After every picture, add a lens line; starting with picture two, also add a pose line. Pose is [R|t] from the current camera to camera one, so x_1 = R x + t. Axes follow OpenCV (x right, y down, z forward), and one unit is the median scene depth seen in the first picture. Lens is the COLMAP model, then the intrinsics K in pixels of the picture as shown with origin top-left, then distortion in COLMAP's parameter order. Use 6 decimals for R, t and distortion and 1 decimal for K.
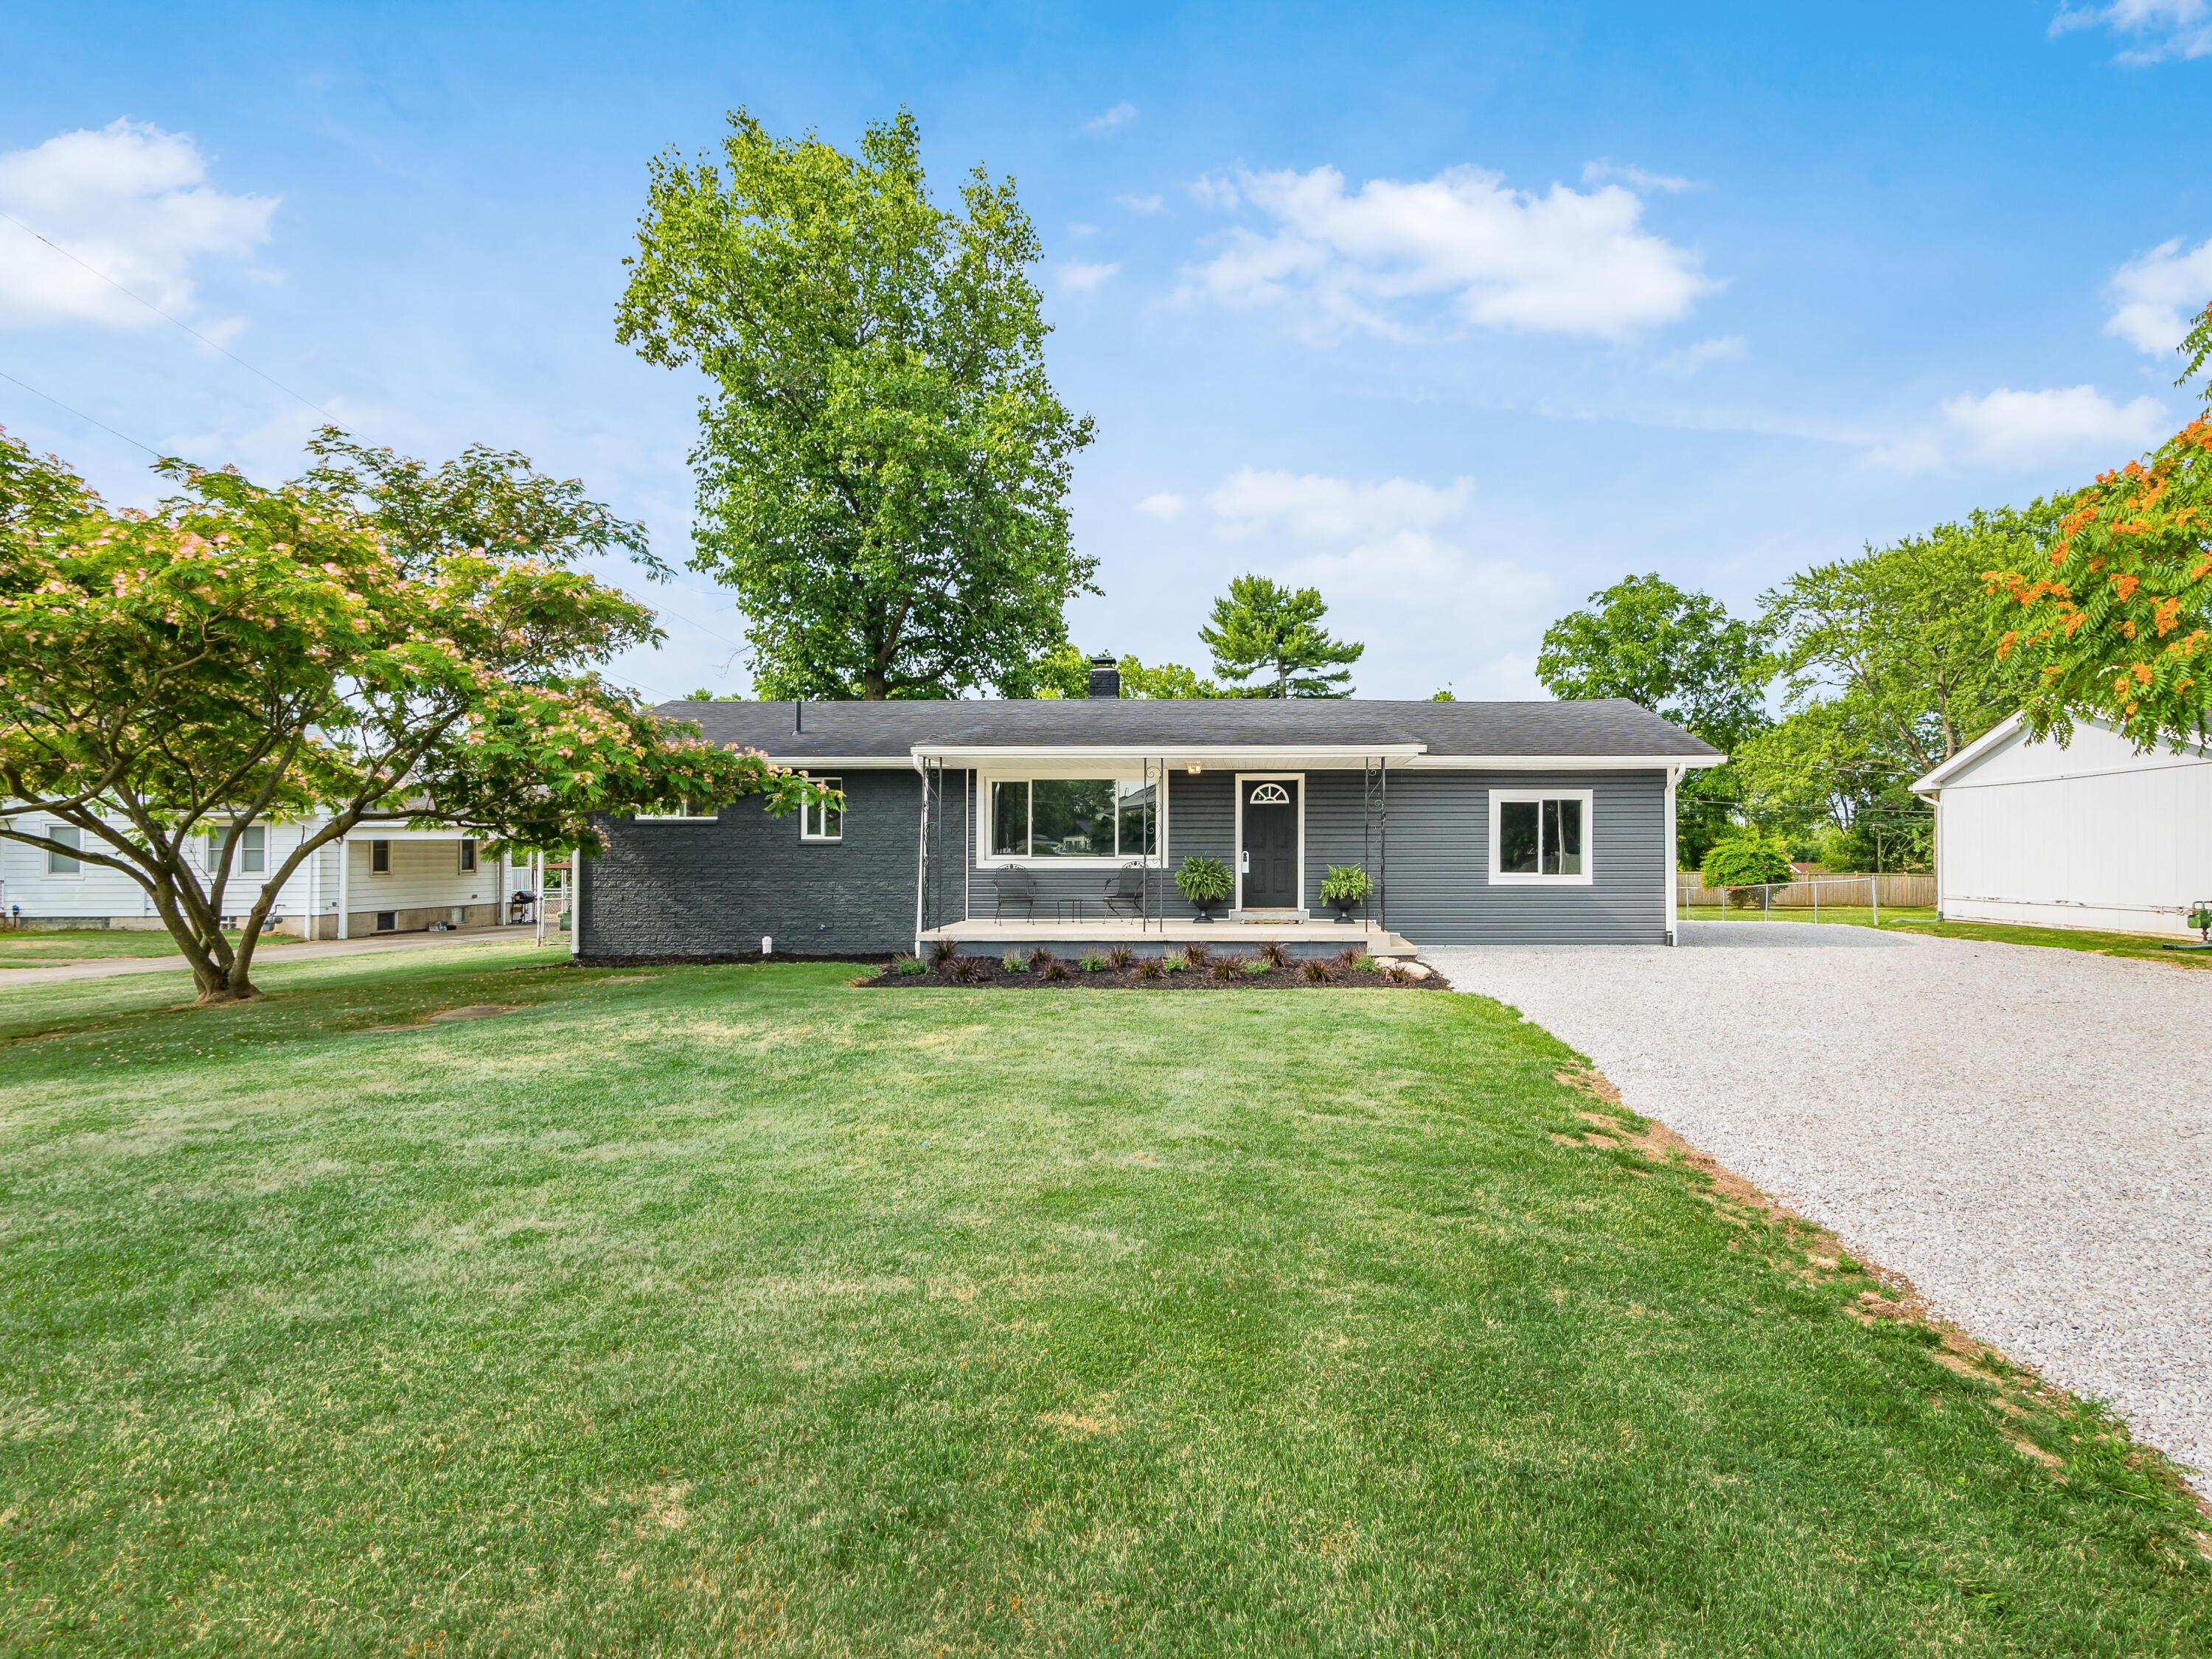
lens RADIAL K [[1024.5, 0, 1154.8], [0, 1024.5, 840.0], [0, 0, 1]] dist [-0.001312, -0.000052]
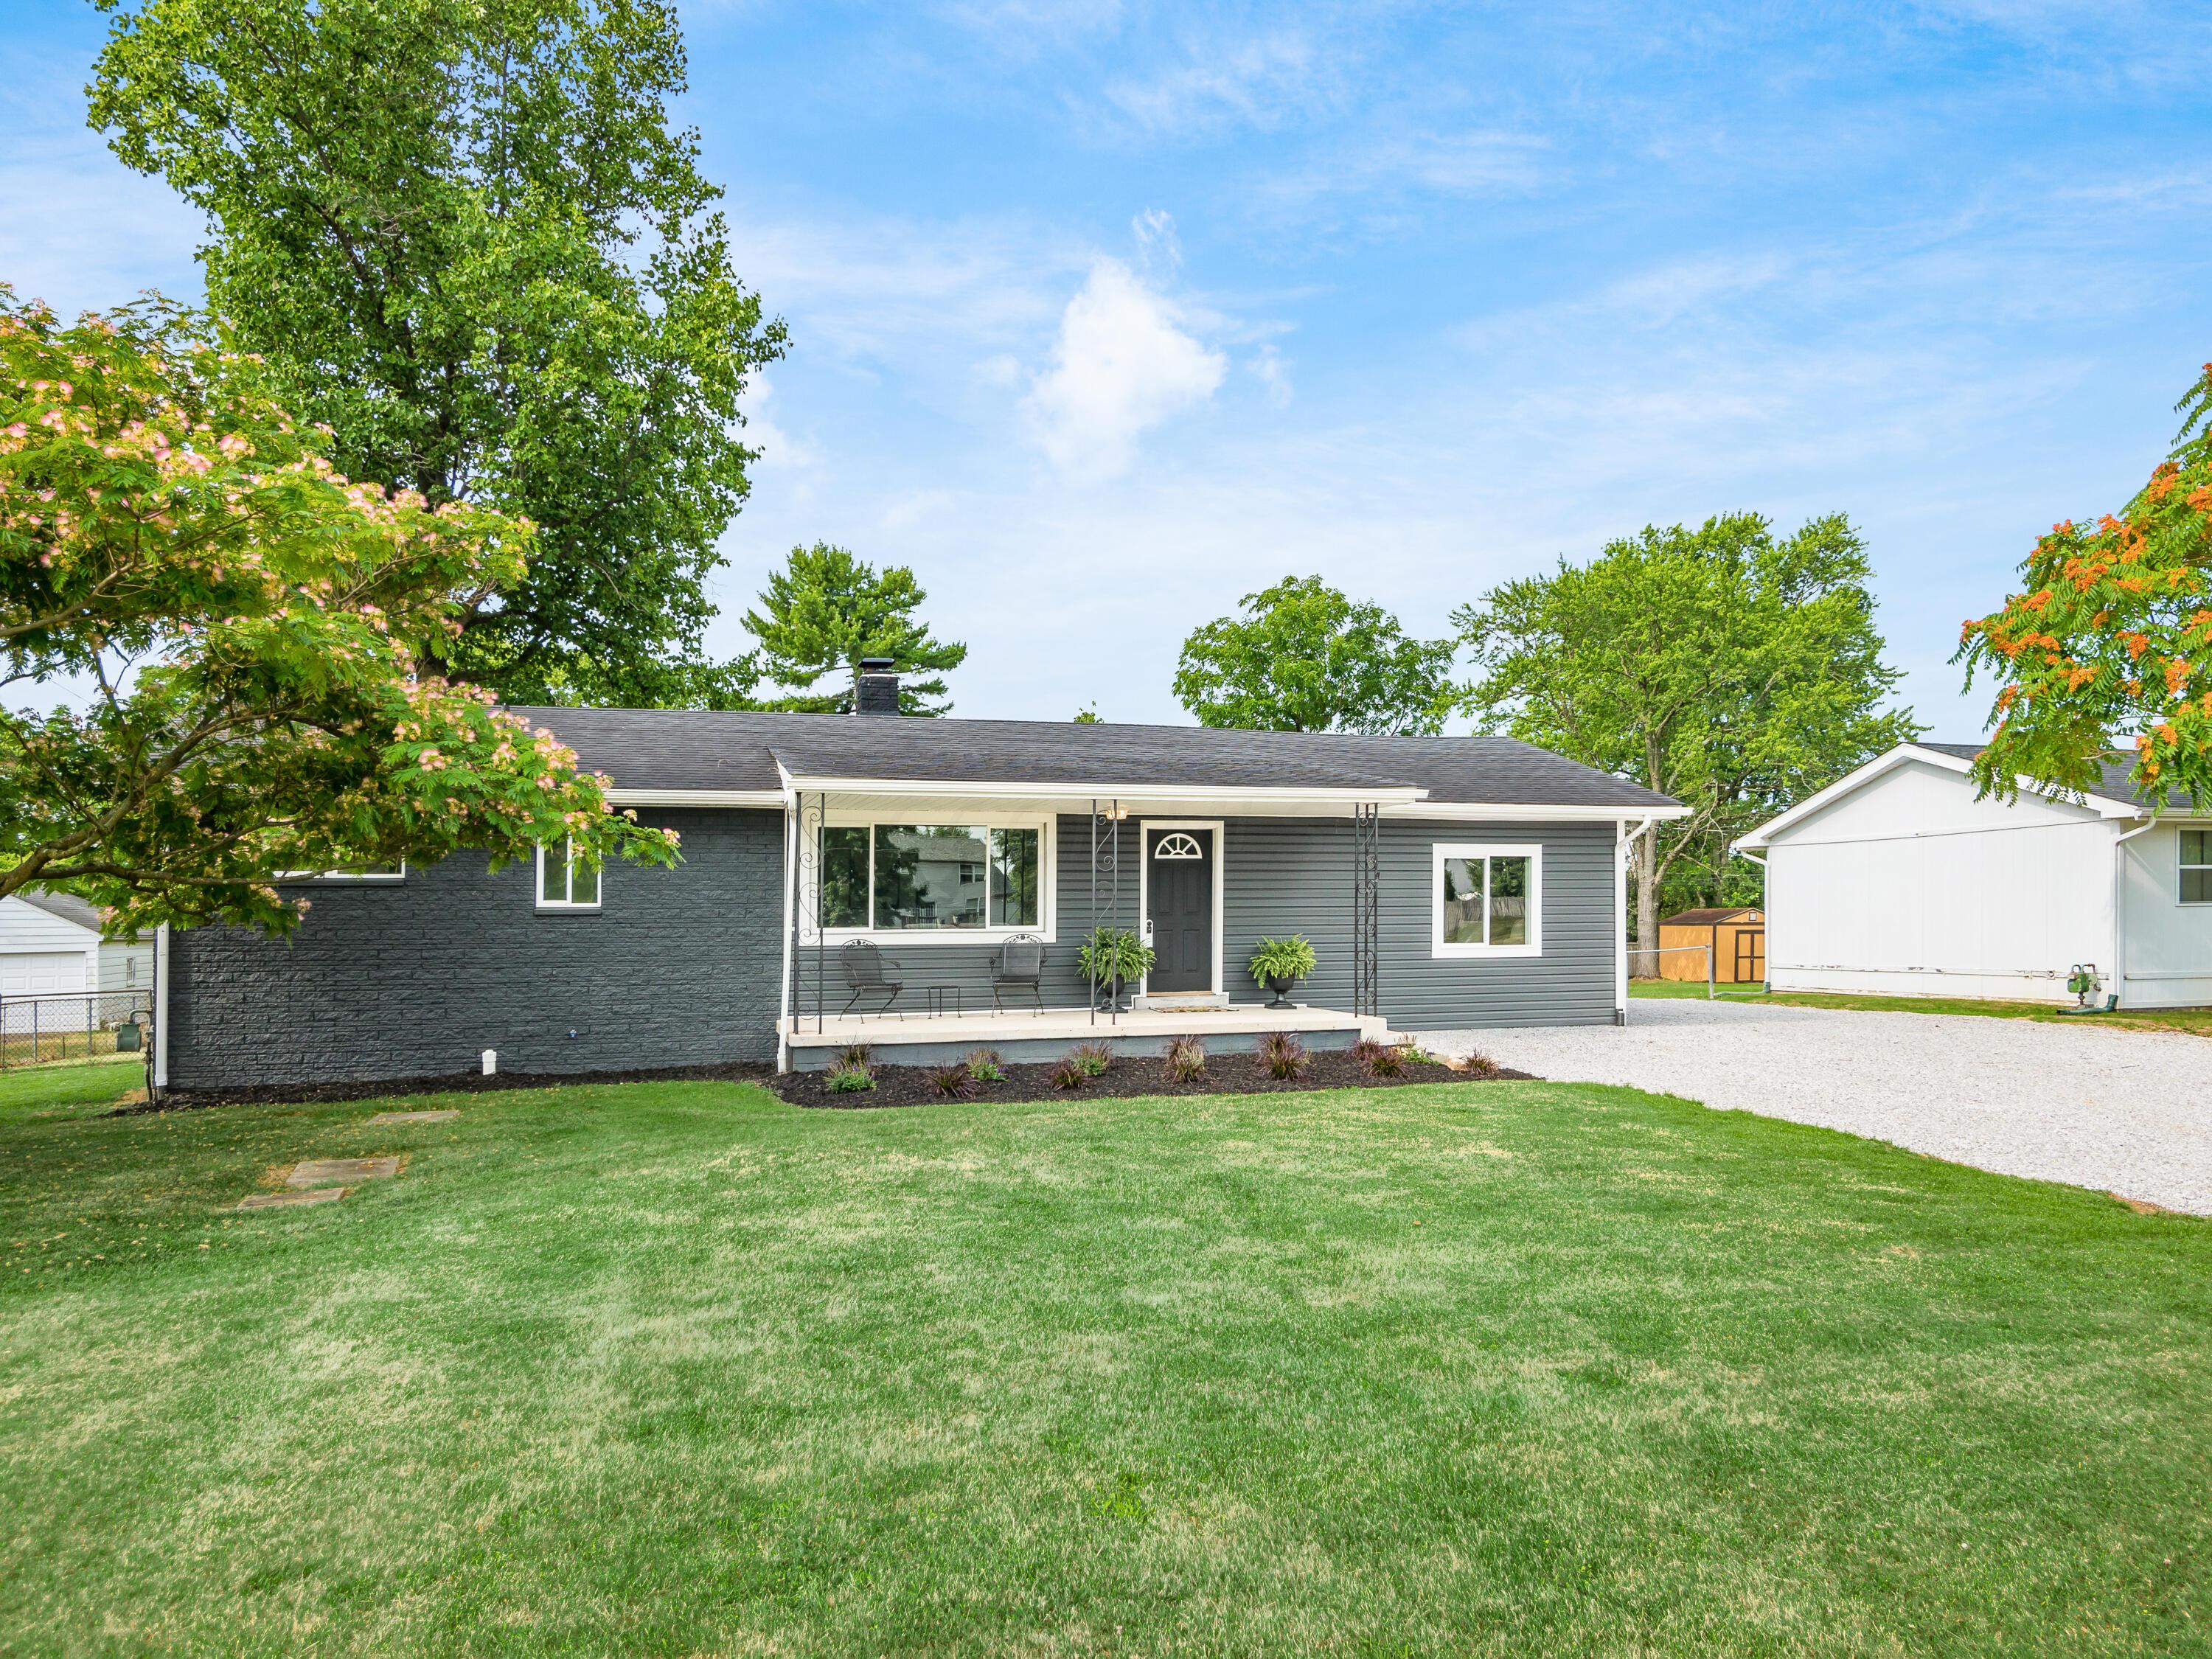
lens RADIAL K [[1384.6, 0, 1074.6], [0, 1384.6, 904.3], [0, 0, 1]] dist [0.000950, 0.000177]
pose [[0.959535, -0.003827, 0.281562, -0.266769], [0.004191, 0.999991, -0.000691, -0.000422], [-0.281557, 0.001843, 0.959543, 0.004714]]
